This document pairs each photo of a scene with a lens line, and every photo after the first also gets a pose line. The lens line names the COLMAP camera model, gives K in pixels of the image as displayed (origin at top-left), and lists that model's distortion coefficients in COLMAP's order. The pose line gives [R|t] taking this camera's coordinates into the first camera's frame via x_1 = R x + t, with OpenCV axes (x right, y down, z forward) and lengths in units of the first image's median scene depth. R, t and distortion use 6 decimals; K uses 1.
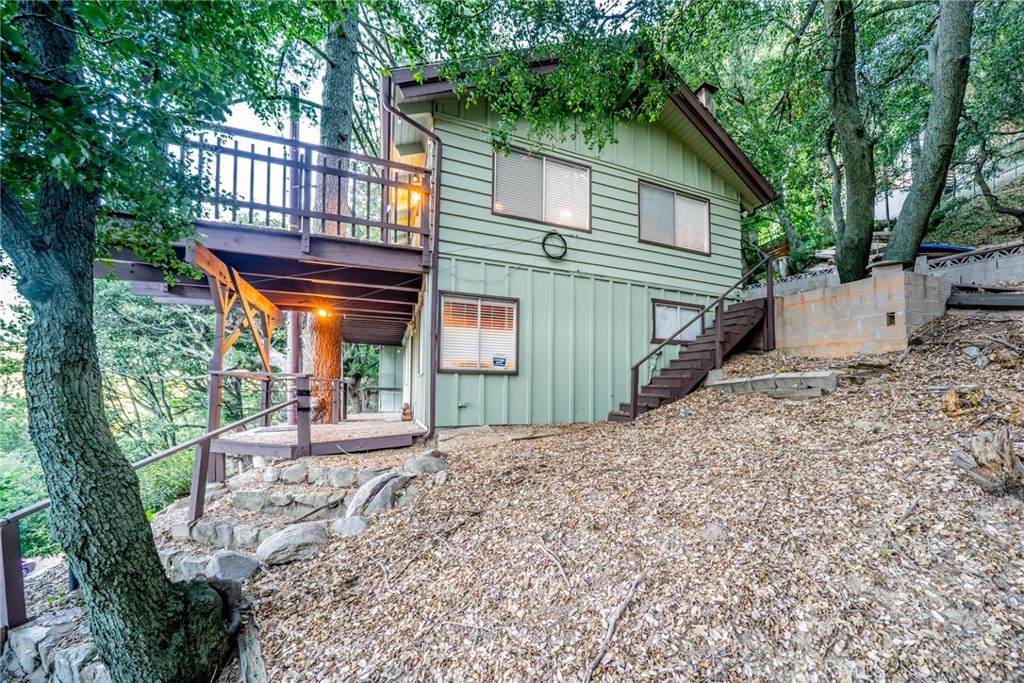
lens RADIAL K [[354.0, 0, 514.6], [0, 354.0, 390.9], [0, 0, 1]] dist [0.000424, 0.000009]
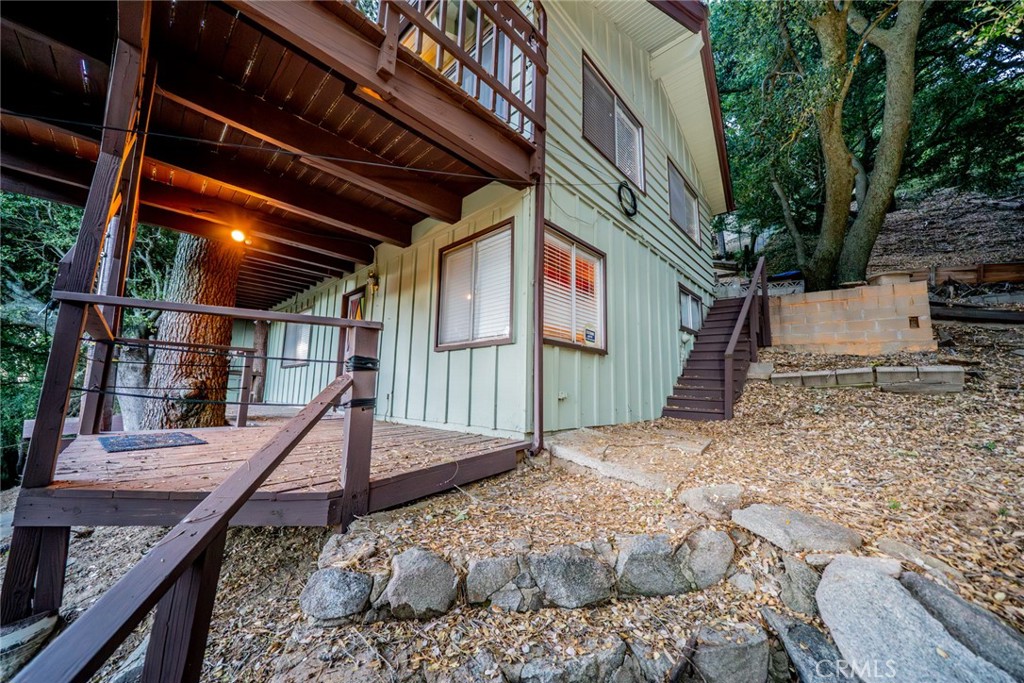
lens RADIAL K [[361.2, 0, 504.2], [0, 361.2, 340.4], [0, 0, 1]] dist [-0.001119, -0.000098]
pose [[0.928415, 0.070419, 0.364810, -0.432753], [-0.027615, 0.992237, -0.121253, 0.019407], [-0.370516, 0.102499, 0.923153, 0.378504]]
